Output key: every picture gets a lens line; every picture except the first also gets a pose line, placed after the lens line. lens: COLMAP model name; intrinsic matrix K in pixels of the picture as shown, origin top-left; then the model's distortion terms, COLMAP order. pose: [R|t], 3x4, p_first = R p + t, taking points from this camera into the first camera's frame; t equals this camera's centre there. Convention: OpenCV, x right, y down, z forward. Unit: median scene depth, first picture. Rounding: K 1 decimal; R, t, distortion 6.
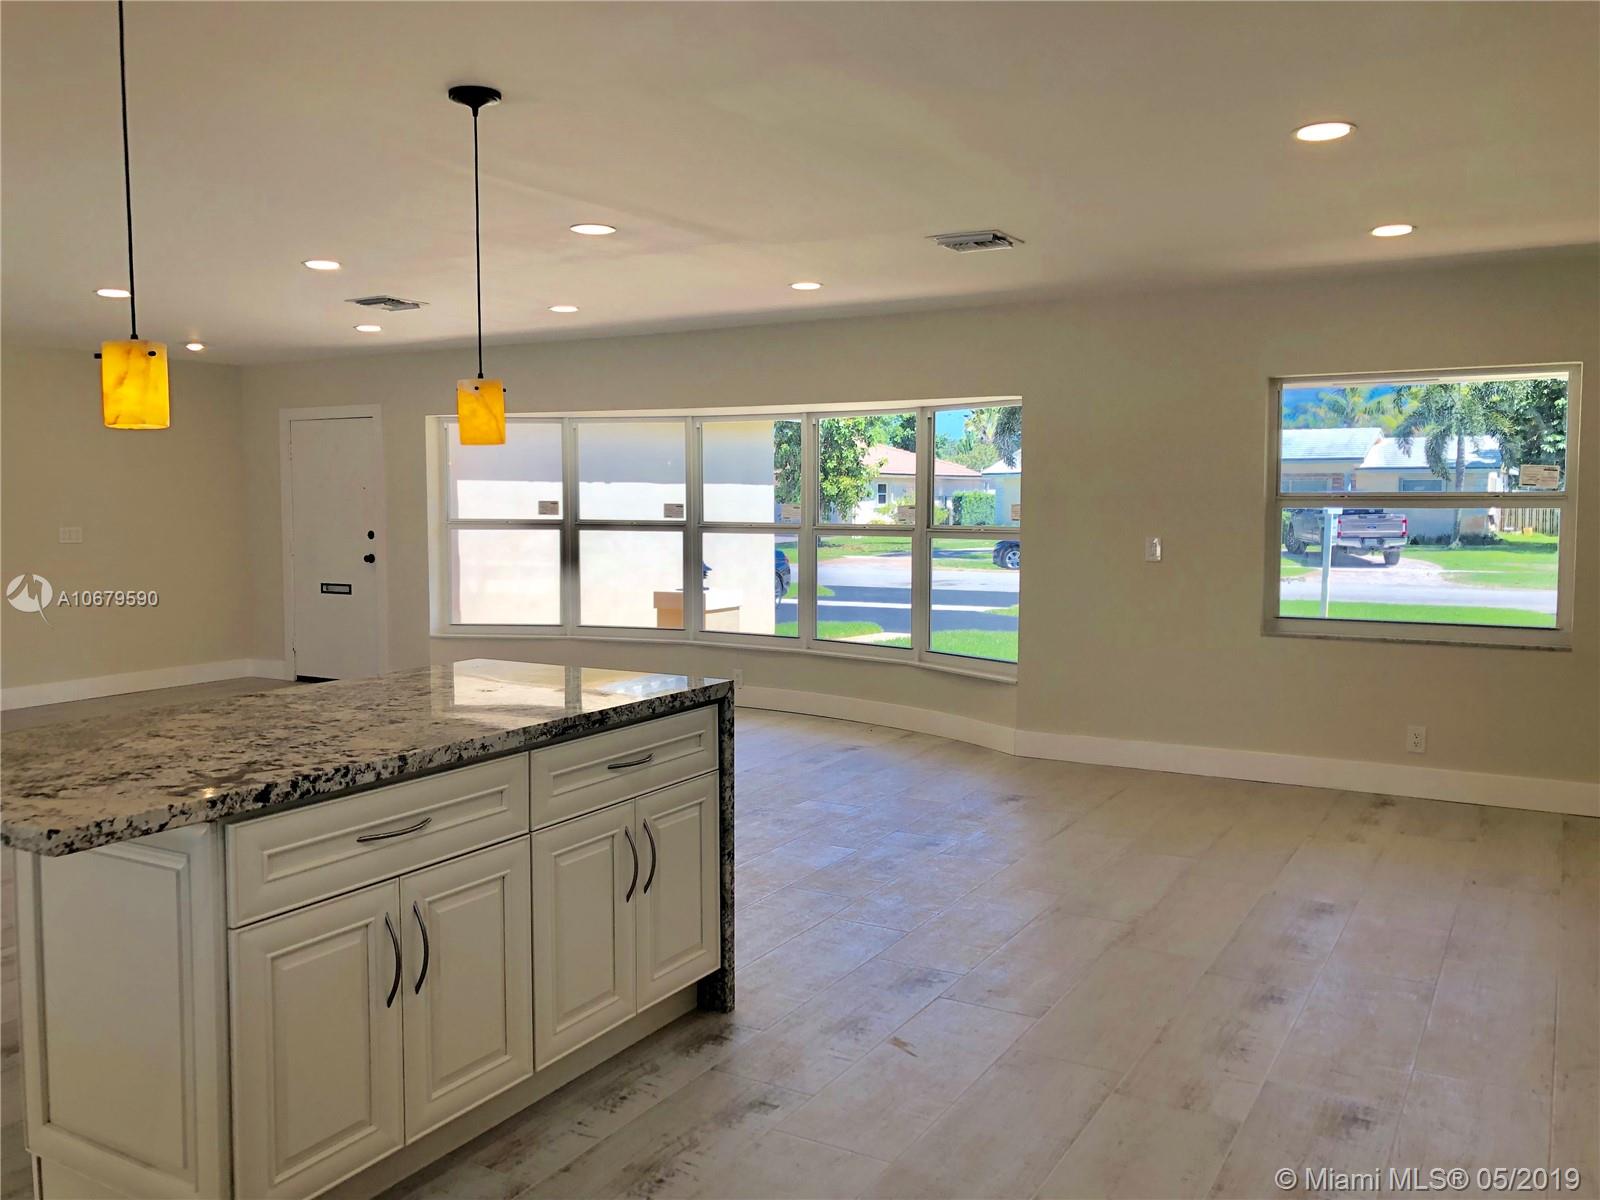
lens RADIAL K [[1315.0, 0, 791.7], [0, 1315.0, 592.7], [0, 0, 1]] dist [0.062492, -0.103090]
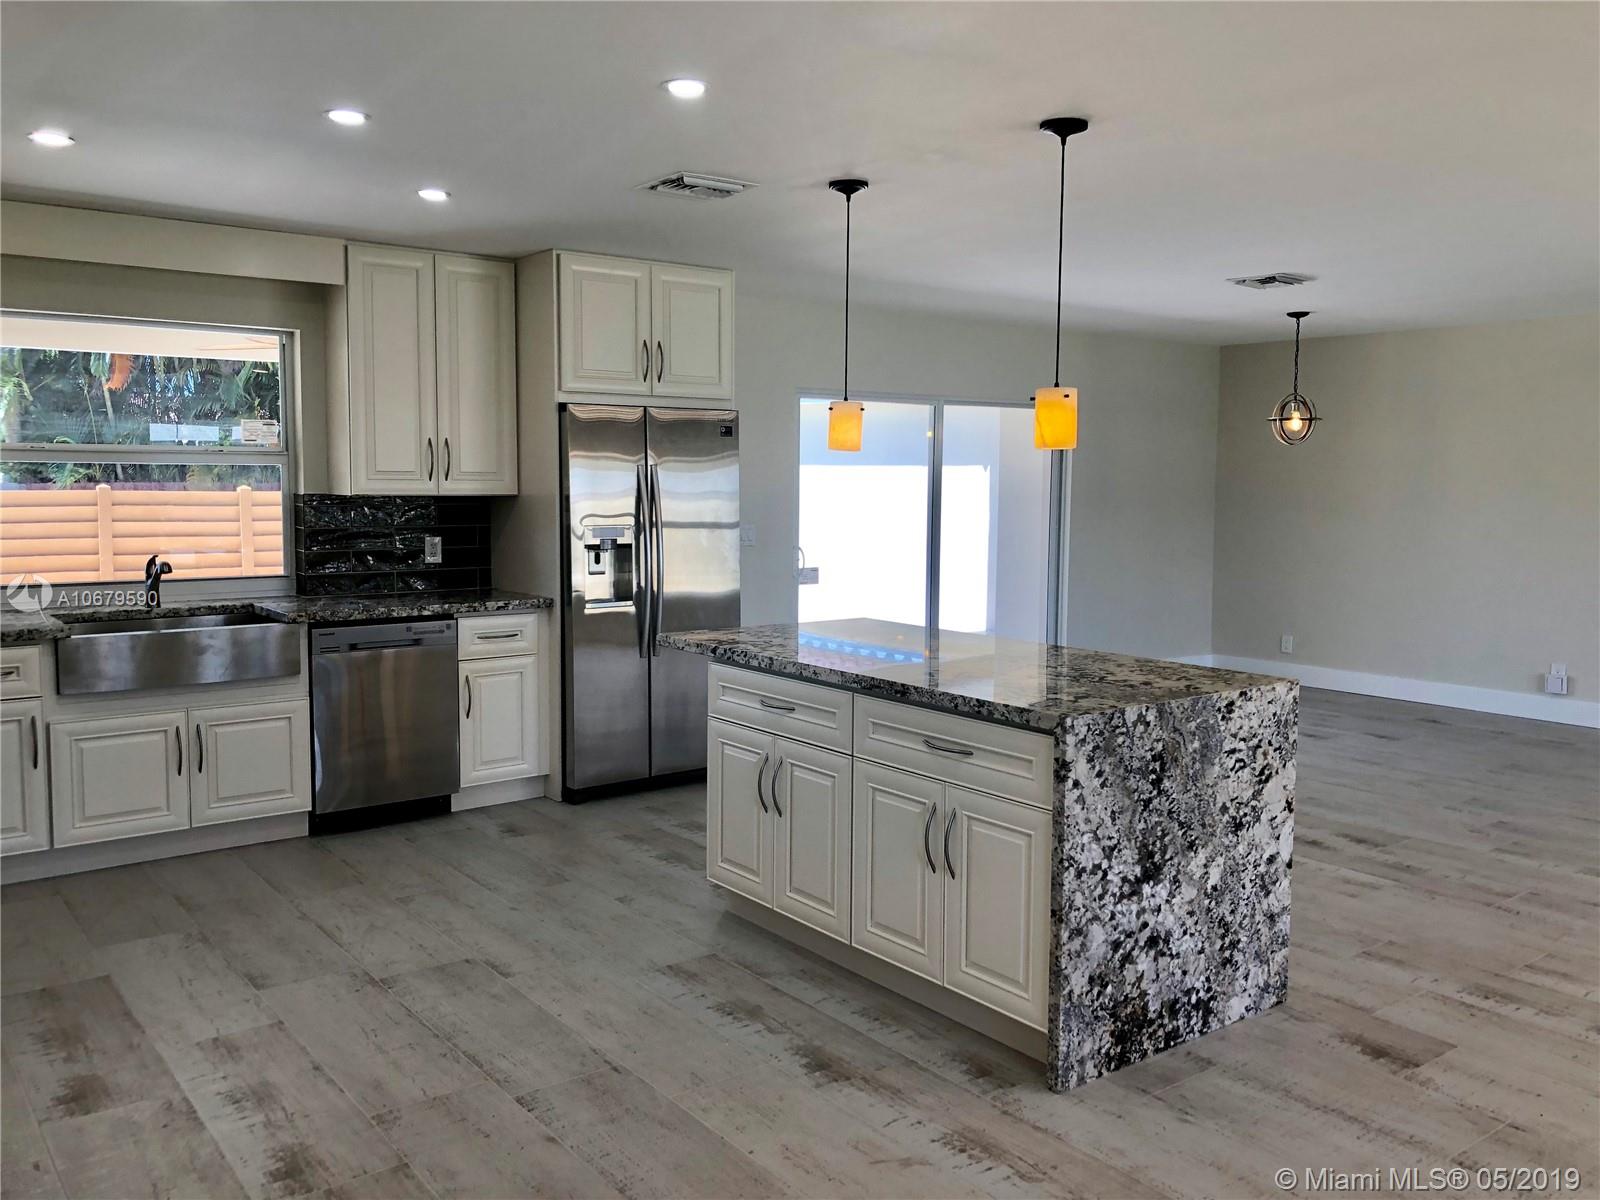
lens RADIAL K [[1315.0, 0, 801.3], [0, 1315.0, 588.2], [0, 0, 1]] dist [0.062492, -0.103090]
pose [[-0.365228, 0.085857, -0.926951, 0.809235], [-0.077916, 0.989425, 0.122343, -0.107891], [0.927652, 0.116907, -0.354676, 1.136064]]
